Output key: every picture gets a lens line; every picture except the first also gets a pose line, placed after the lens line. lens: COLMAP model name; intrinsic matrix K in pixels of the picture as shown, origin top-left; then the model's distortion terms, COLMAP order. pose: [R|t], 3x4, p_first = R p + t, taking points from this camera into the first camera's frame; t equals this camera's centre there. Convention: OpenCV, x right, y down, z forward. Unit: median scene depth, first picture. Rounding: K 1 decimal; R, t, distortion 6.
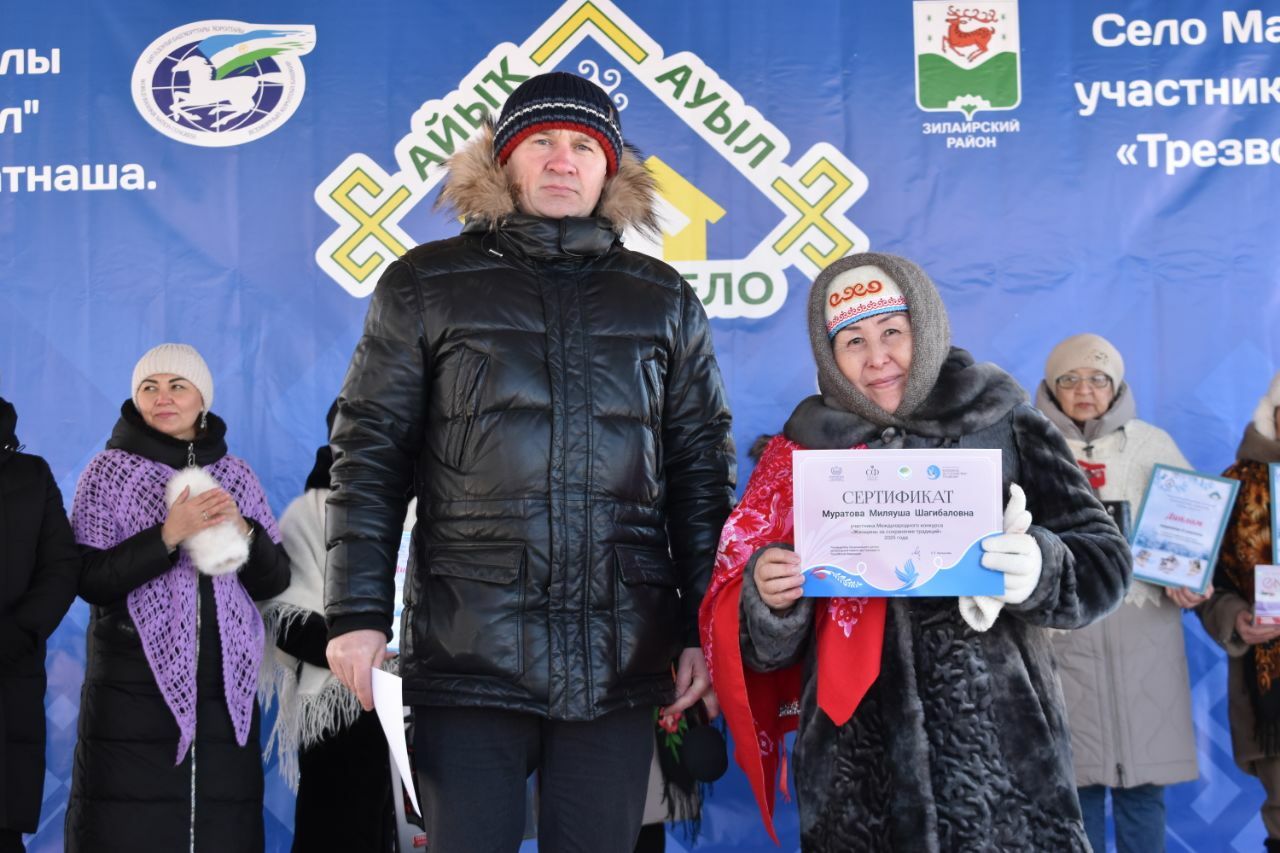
lens RADIAL K [[2809.9, 0, 642.7], [0, 2809.9, 390.5], [0, 0, 1]] dist [-0.013007, 0.265195]
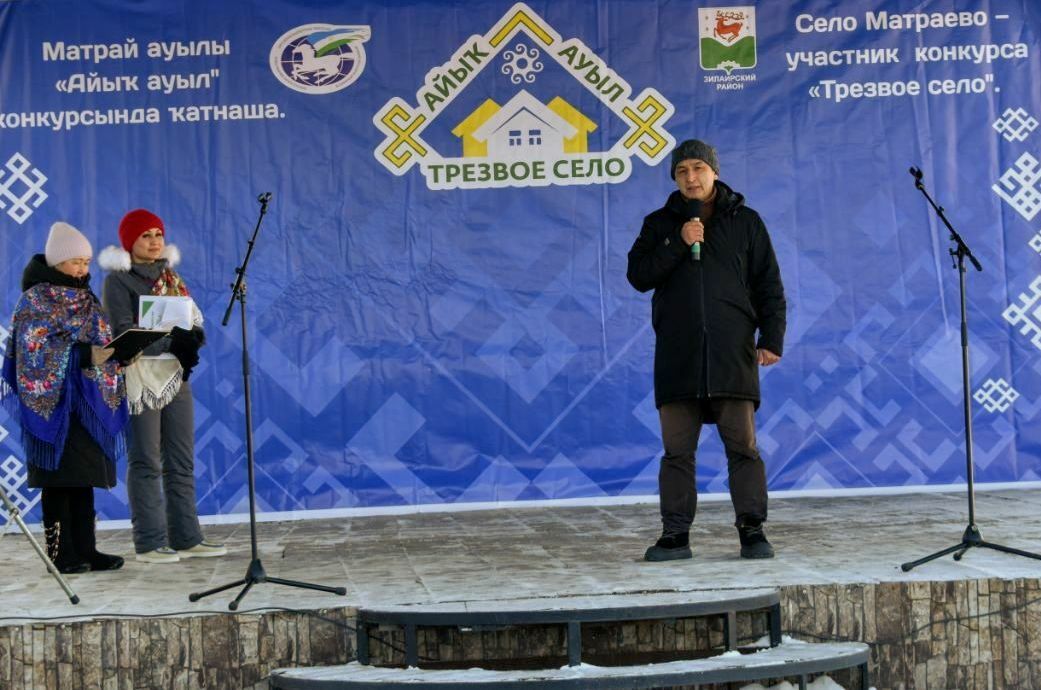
lens RADIAL K [[3930.3, 0, 571.7], [0, 3930.3, 306.4], [0, 0, 1]] dist [0.289239, -2.964908]
pose [[0.998334, -0.018399, 0.054689, -0.130146], [0.015433, 0.998412, 0.054171, -0.085377], [-0.055599, -0.053236, 0.997033, -1.569317]]
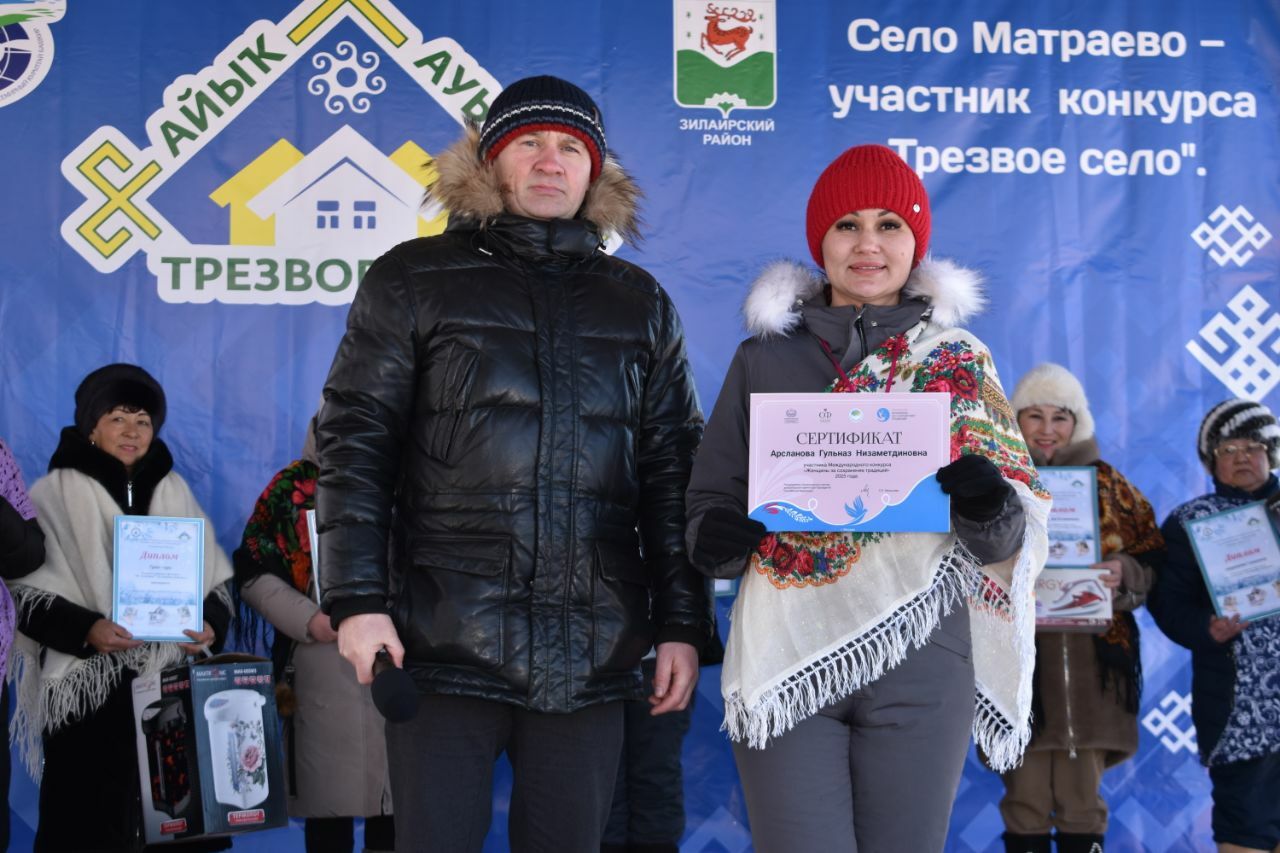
lens RADIAL K [[2834.9, 0, 676.8], [0, 2834.9, 412.0], [0, 0, 1]] dist [0.009352, 0.107142]
pose [[0.990064, 0.026679, 0.138062, -0.038815], [-0.028482, 0.999533, 0.011095, -0.001389], [-0.137701, -0.014917, 0.990361, -0.007905]]
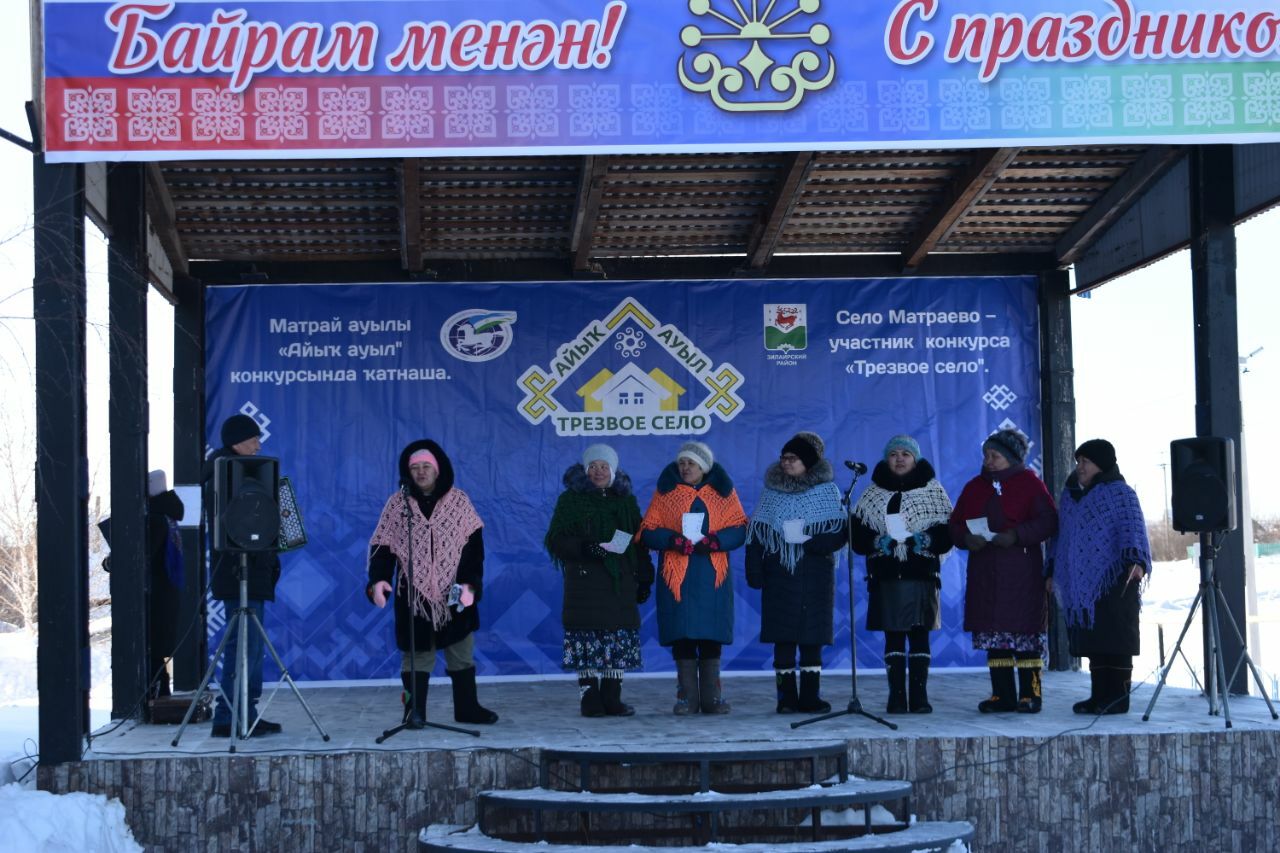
lens RADIAL K [[3254.5, 0, 648.5], [0, 3254.5, 377.5], [0, 0, 1]] dist [0.050045, 0.084075]
pose [[0.997081, 0.007170, 0.076011, -0.217253], [-0.008125, 0.999892, 0.012253, -0.109276], [-0.075915, -0.012834, 0.997032, -1.808043]]
